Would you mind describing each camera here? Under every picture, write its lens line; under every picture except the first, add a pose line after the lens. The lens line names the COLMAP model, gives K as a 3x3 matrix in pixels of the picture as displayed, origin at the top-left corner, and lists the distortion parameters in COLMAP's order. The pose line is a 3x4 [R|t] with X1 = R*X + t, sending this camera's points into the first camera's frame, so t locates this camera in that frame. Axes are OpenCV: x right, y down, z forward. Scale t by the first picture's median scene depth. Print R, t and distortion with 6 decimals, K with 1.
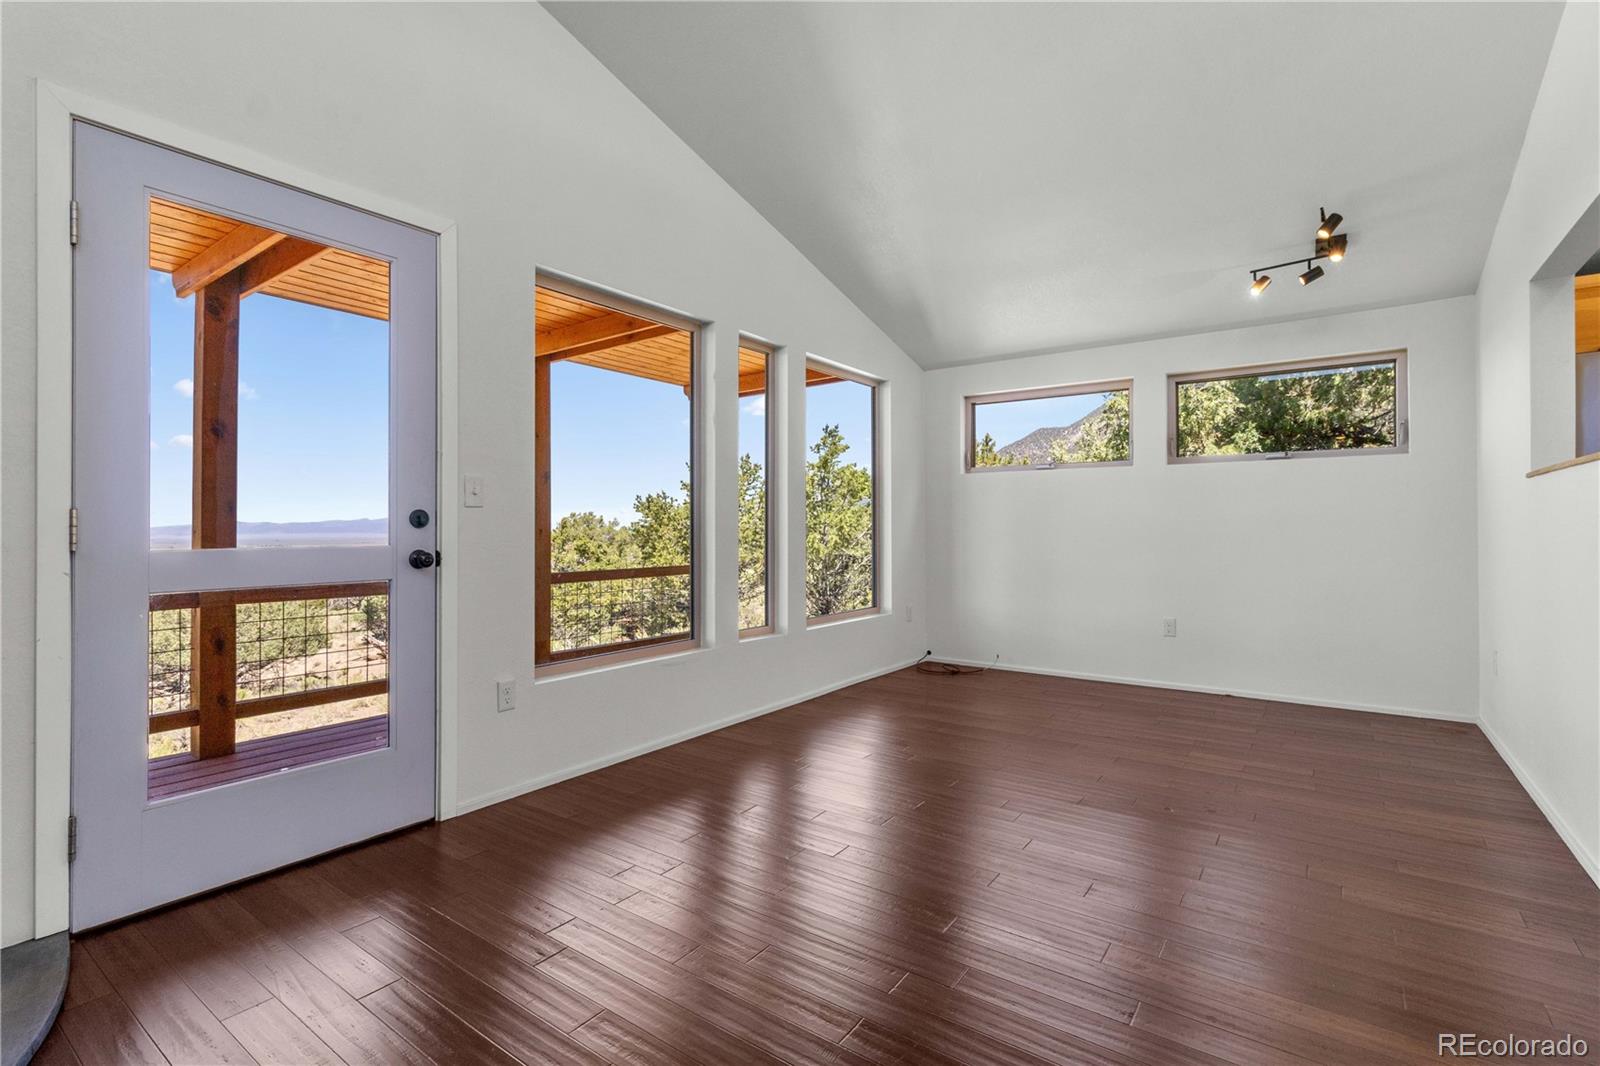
lens RADIAL K [[746.2, 0, 803.4], [0, 746.2, 525.4], [0, 0, 1]] dist [-0.001499, 0.002043]
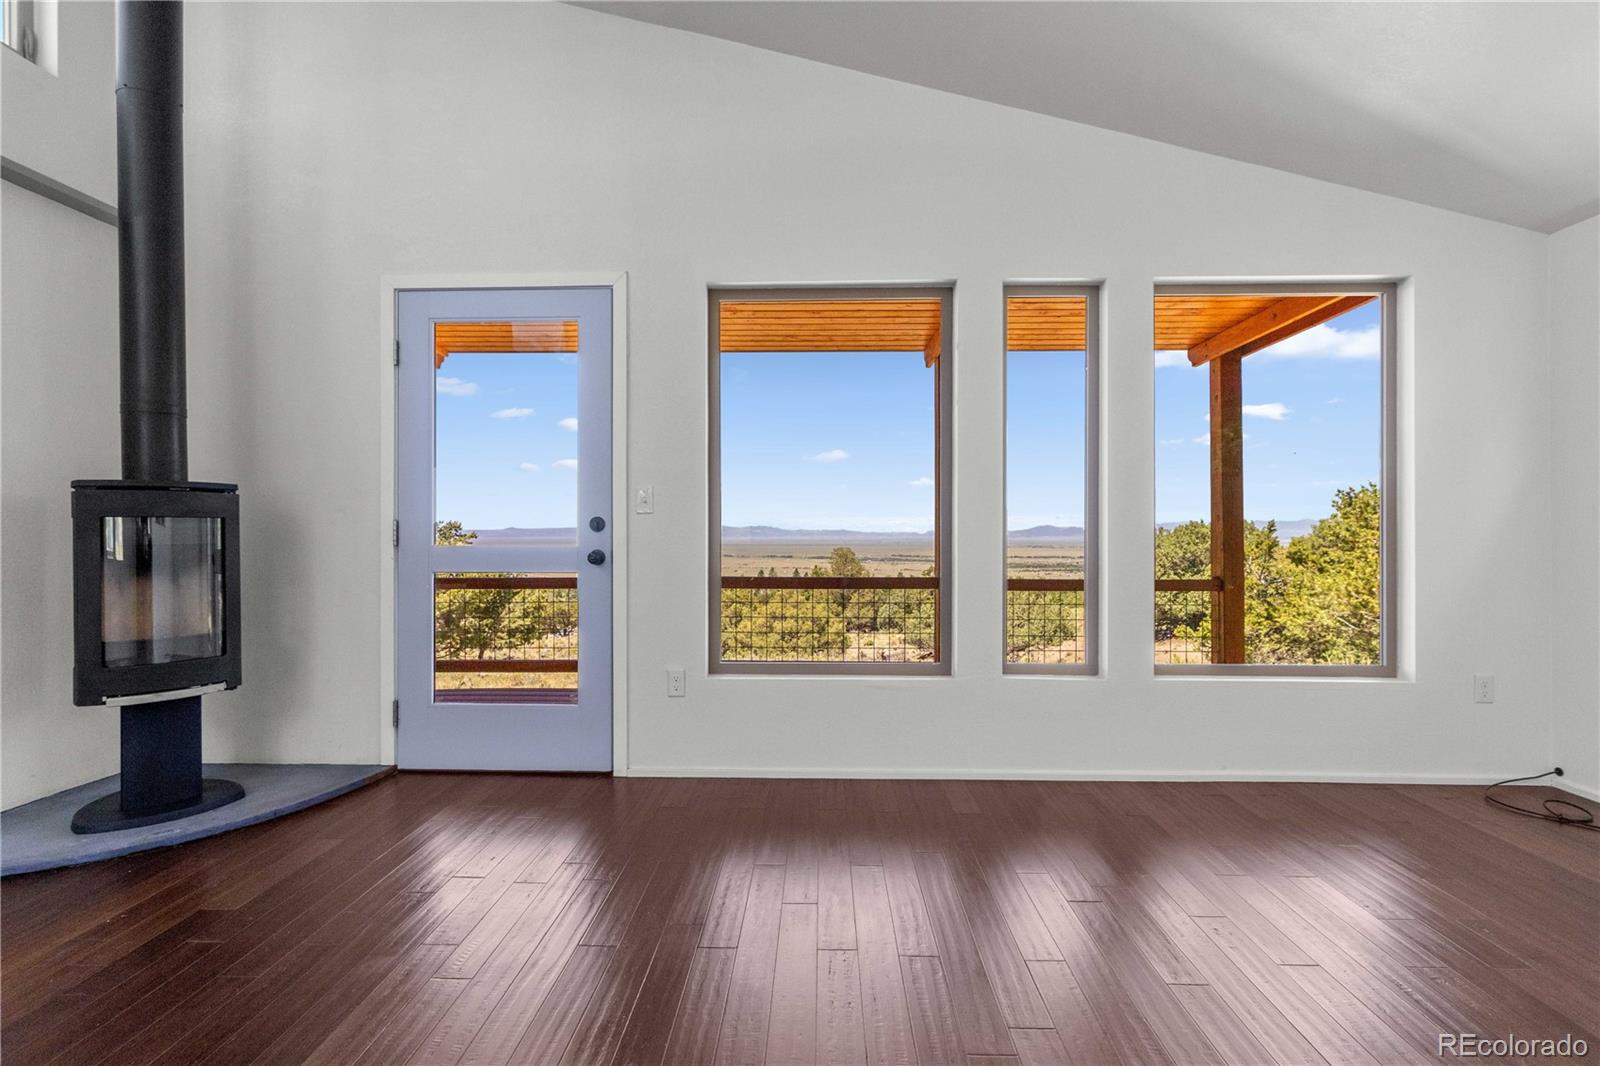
lens RADIAL K [[746.2, 0, 794.1], [0, 746.2, 530.0], [0, 0, 1]] dist [-0.001499, 0.002043]
pose [[0.554228, -0.000399, -0.832365, 0.305510], [0.001837, 0.999998, 0.000744, 0.000101], [0.832363, -0.001942, 0.554228, 0.263961]]
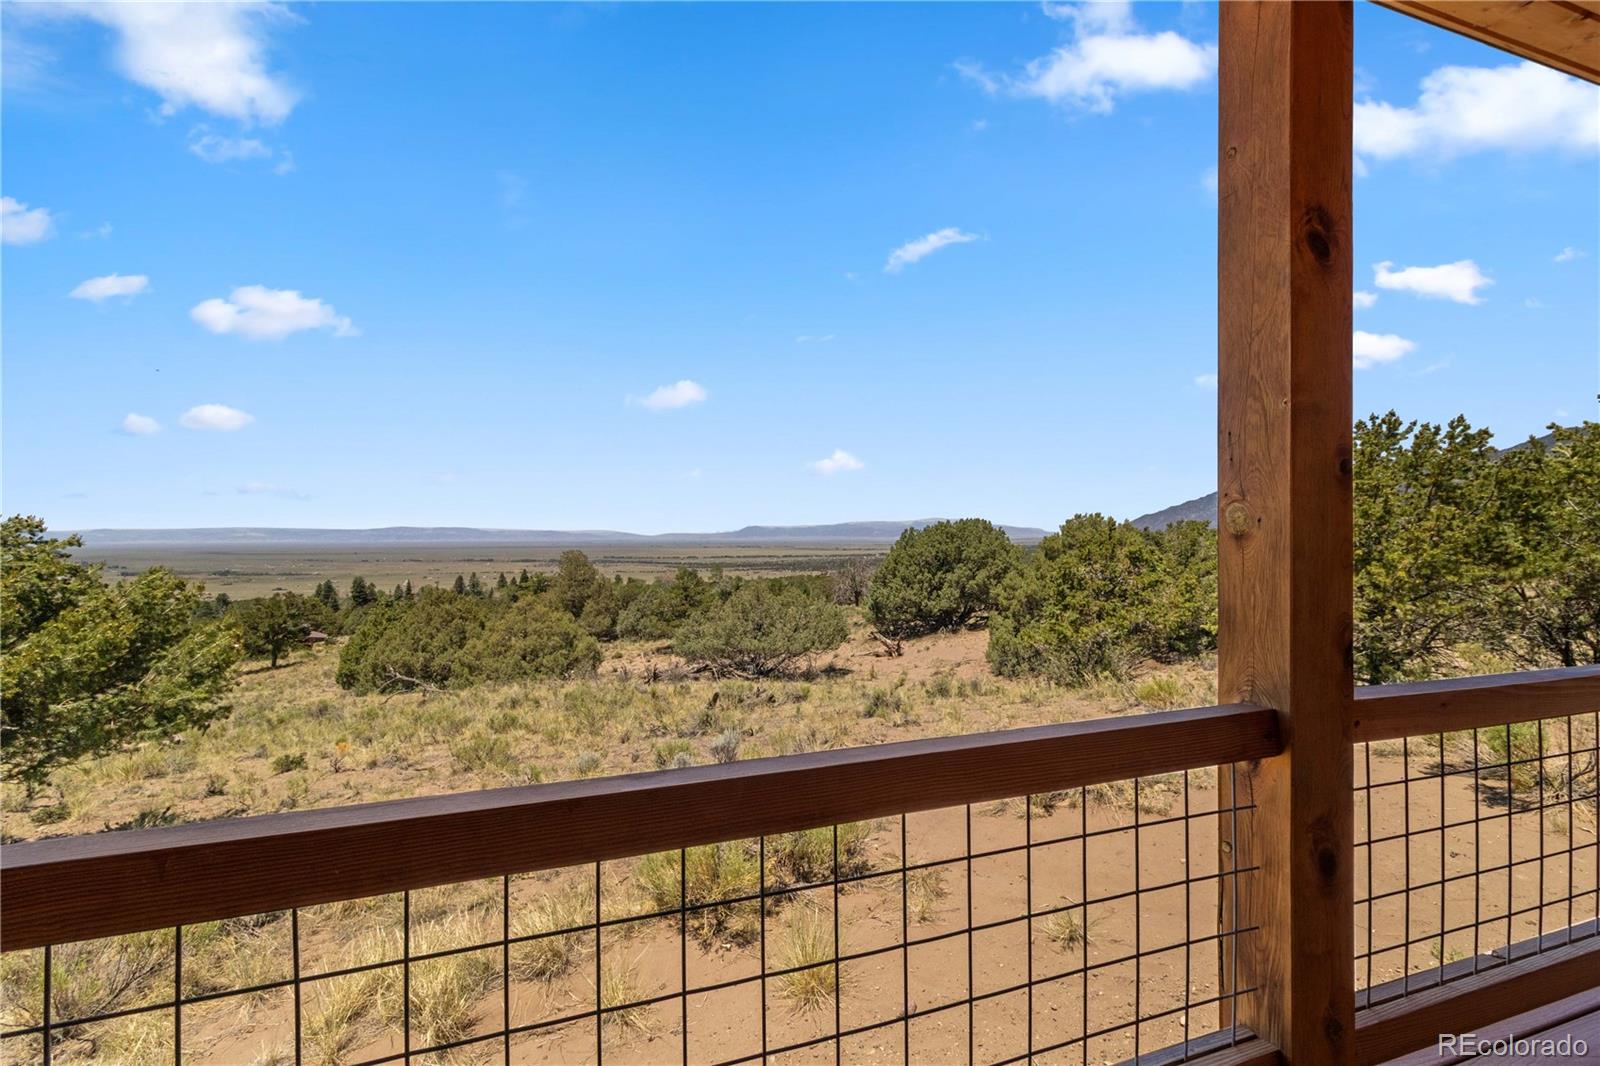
lens RADIAL K [[746.2, 0, 800.9], [0, 746.2, 526.4], [0, 0, 1]] dist [-0.001499, 0.002043]
pose [[0.829290, -0.005273, -0.558793, -0.500524], [0.003311, 0.999984, -0.004524, 0.005065], [0.558808, 0.001901, 0.829295, 0.364550]]
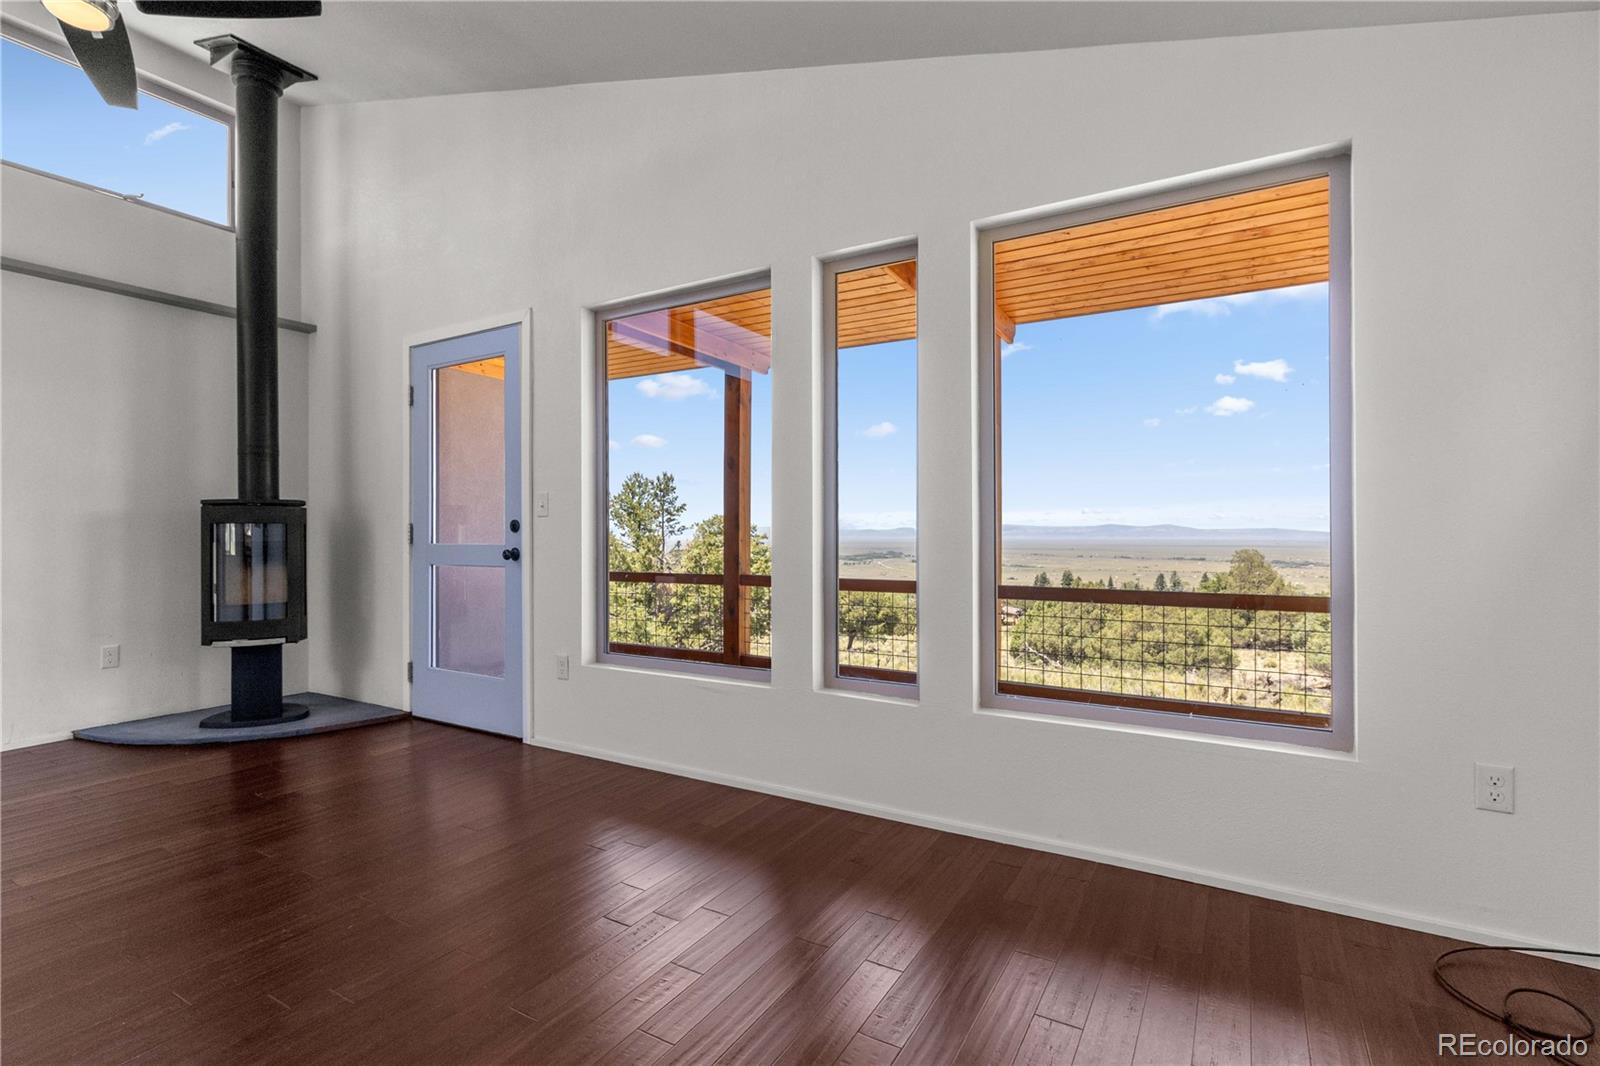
lens RADIAL K [[746.2, 0, 793.3], [0, 746.2, 535.5], [0, 0, 1]] dist [-0.001499, 0.002043]
pose [[0.079349, 0.005291, -0.996833, 0.430046], [0.006015, 0.999965, 0.005786, 0.001929], [0.996829, -0.006455, 0.079315, 0.636477]]
